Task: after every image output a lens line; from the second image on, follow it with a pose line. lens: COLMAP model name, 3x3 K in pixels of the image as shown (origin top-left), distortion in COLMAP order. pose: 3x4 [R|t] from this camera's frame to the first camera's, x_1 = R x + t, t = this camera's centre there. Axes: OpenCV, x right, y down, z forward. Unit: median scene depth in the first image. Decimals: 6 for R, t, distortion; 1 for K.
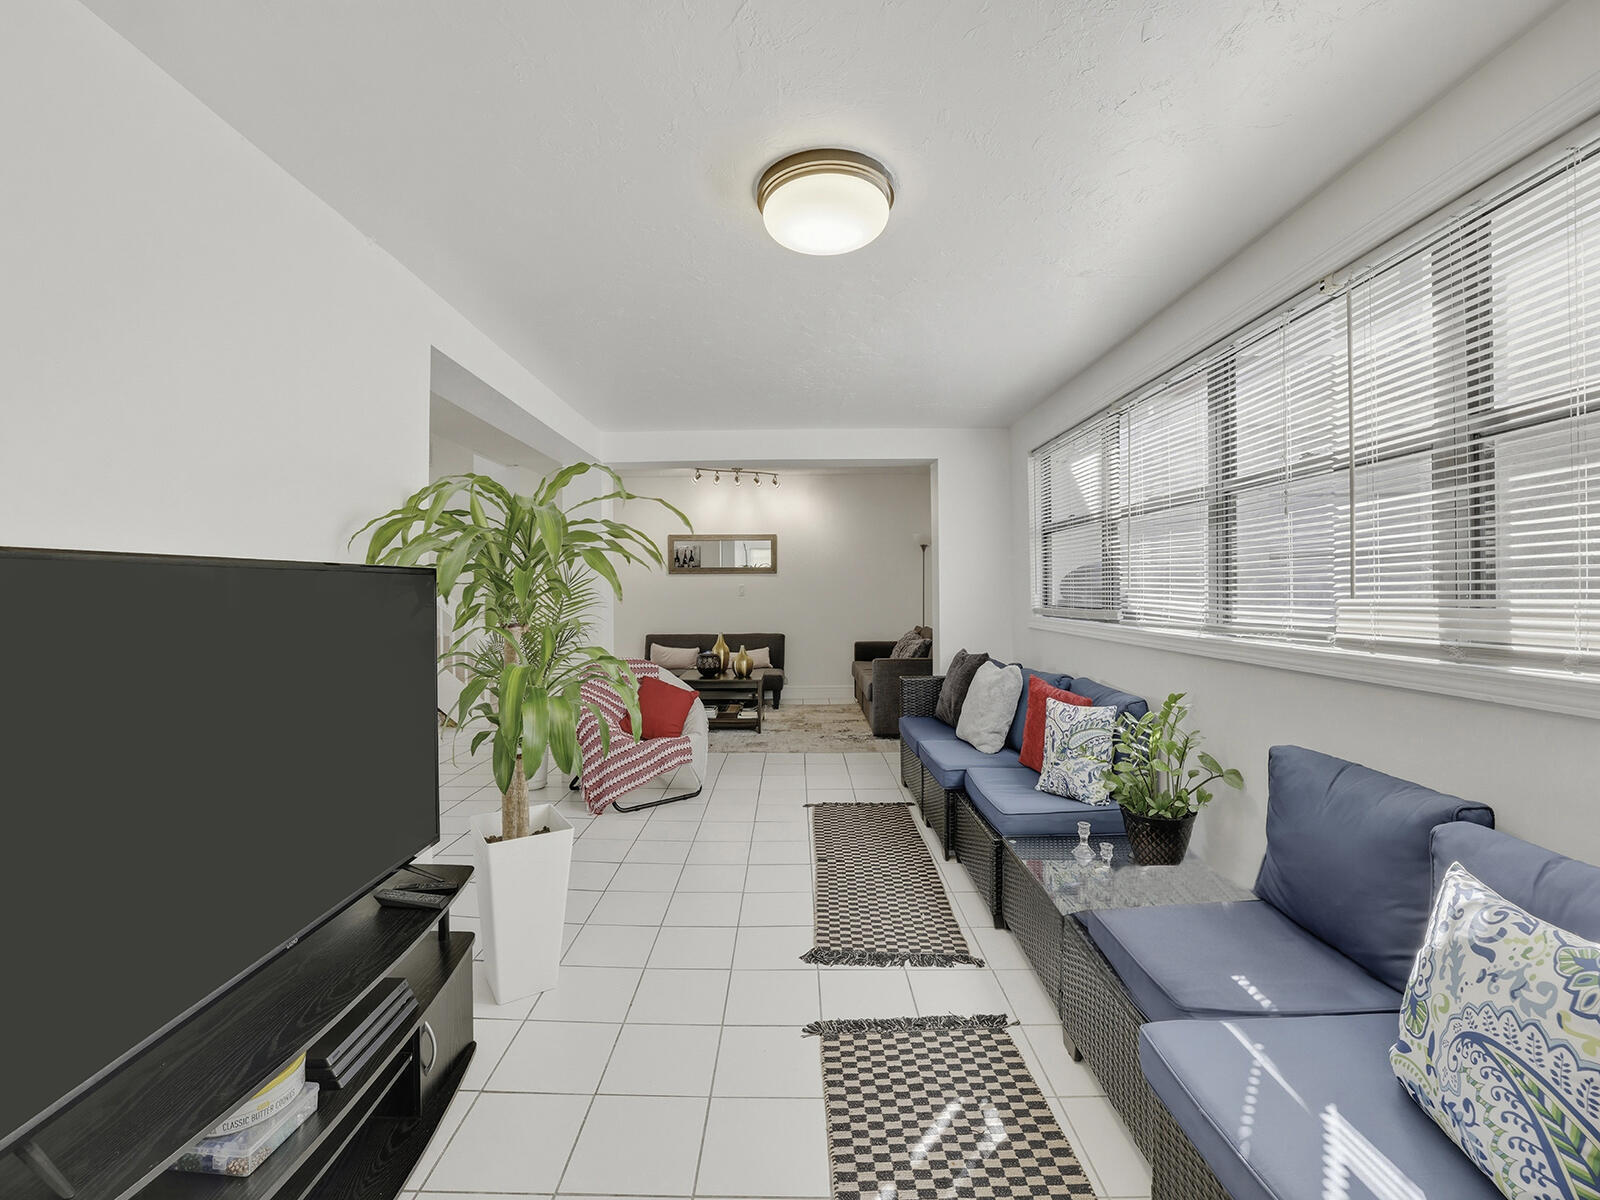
lens RADIAL K [[683.4, 0, 788.7], [0, 683.4, 599.5], [0, 0, 1]] dist [-0.041588, 0.010998]
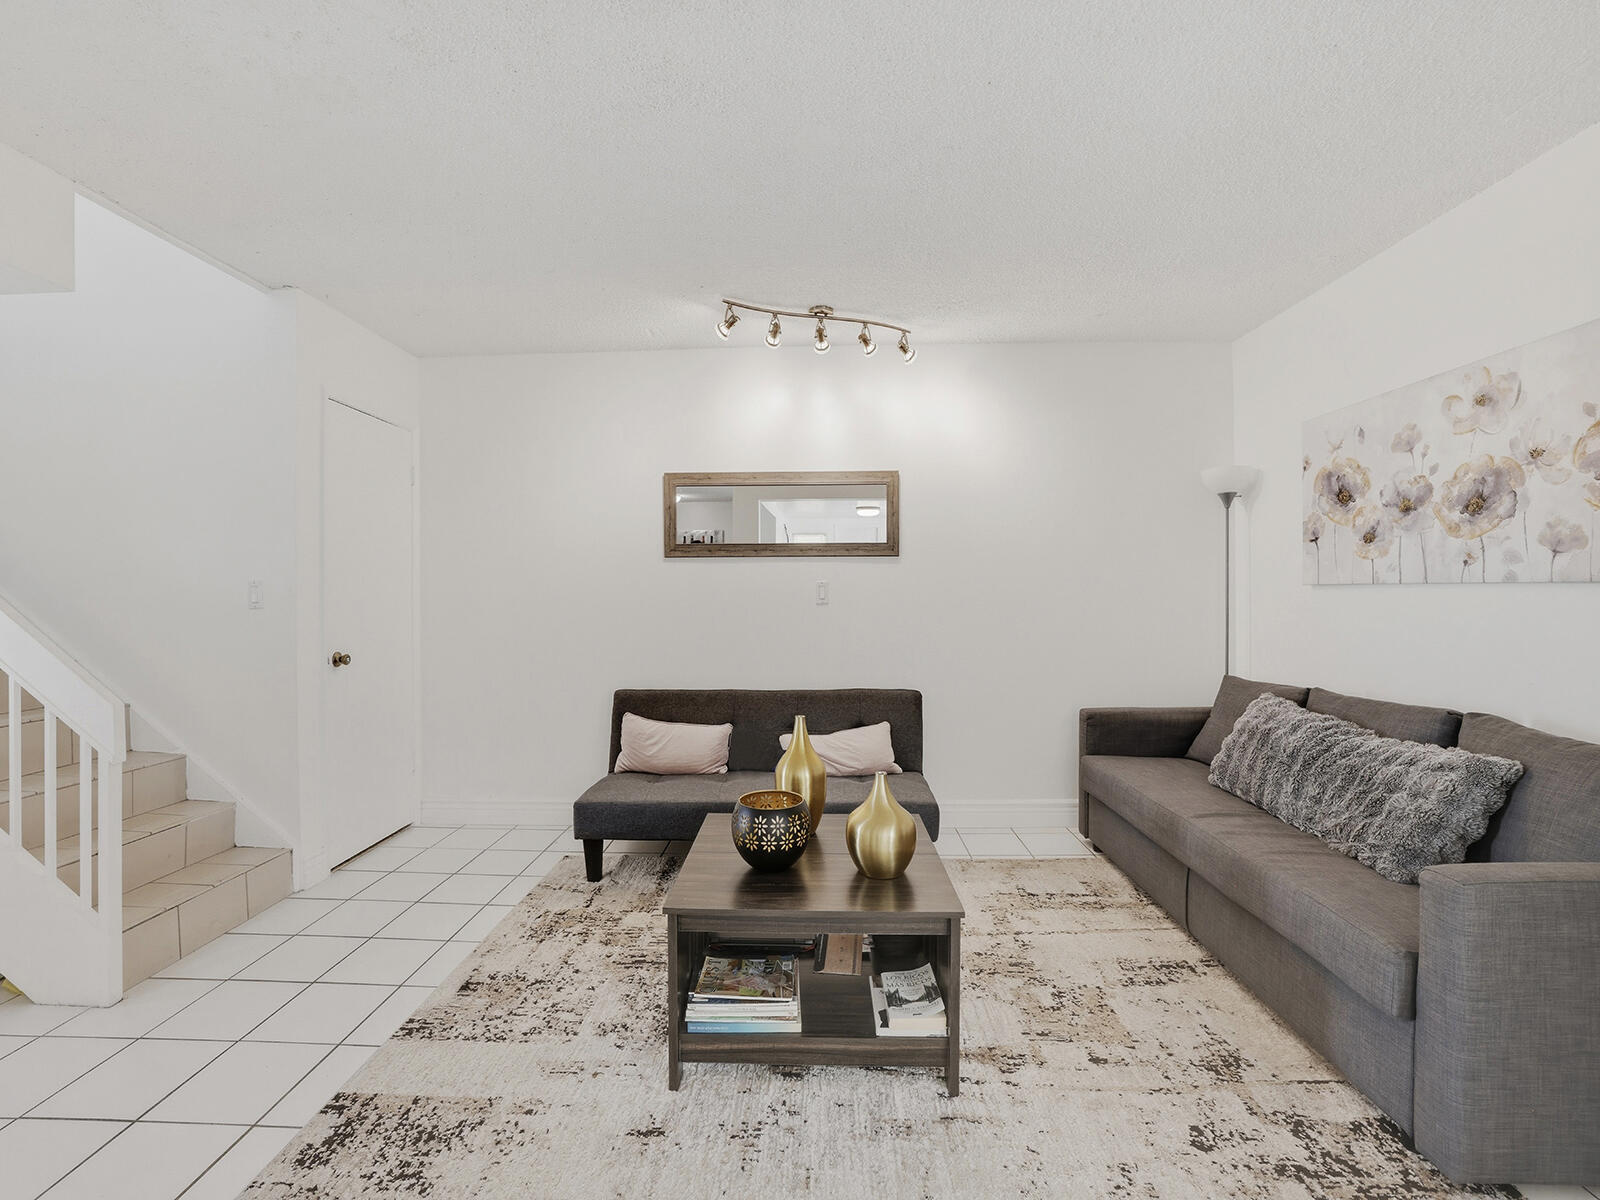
lens RADIAL K [[683.4, 0, 788.7], [0, 683.4, 599.5], [0, 0, 1]] dist [-0.041588, 0.010998]
pose [[0.999702, 0.001304, -0.024391, -0.083081], [-0.001335, 0.999998, -0.001256, -0.008551], [0.024389, 0.001289, 0.999702, 0.557347]]
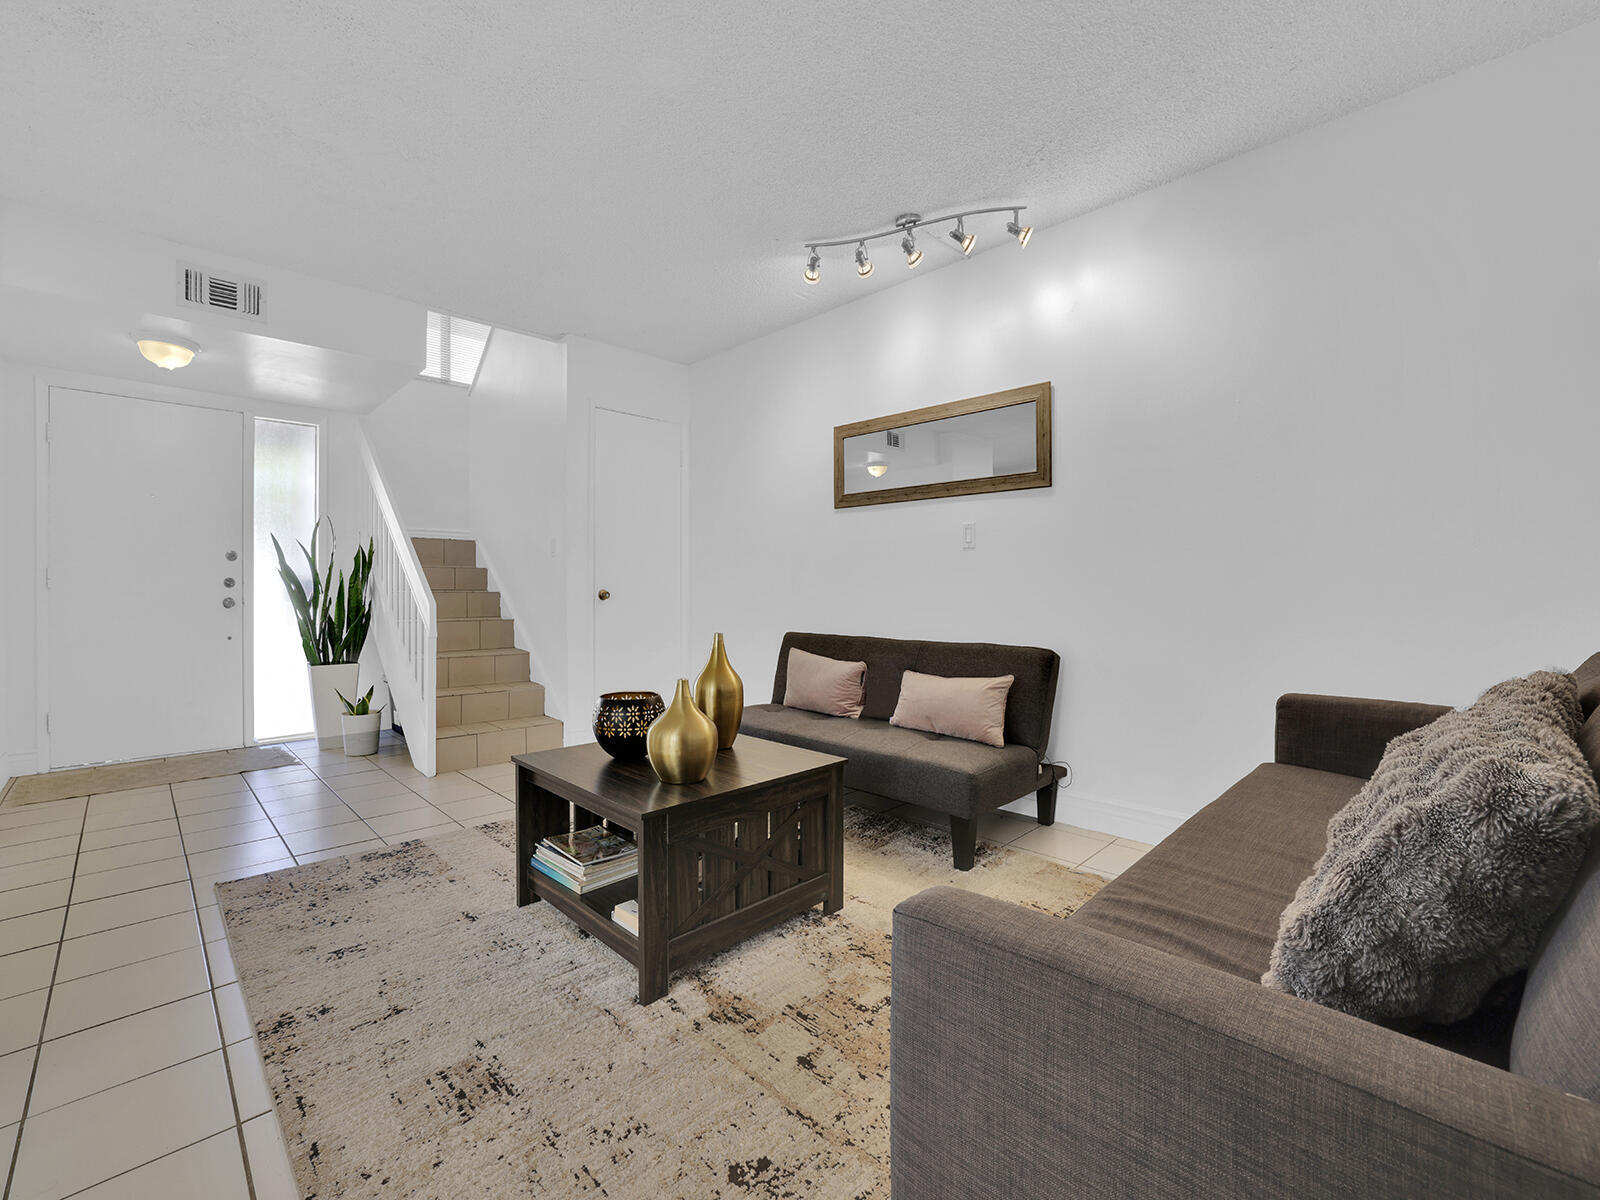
lens RADIAL K [[683.4, 0, 788.7], [0, 683.4, 599.5], [0, 0, 1]] dist [-0.041588, 0.010998]
pose [[0.708771, 0.021944, -0.705097, 0.149384], [-0.004046, 0.999626, 0.027044, 0.014727], [0.705427, -0.016315, 0.708595, 0.656549]]
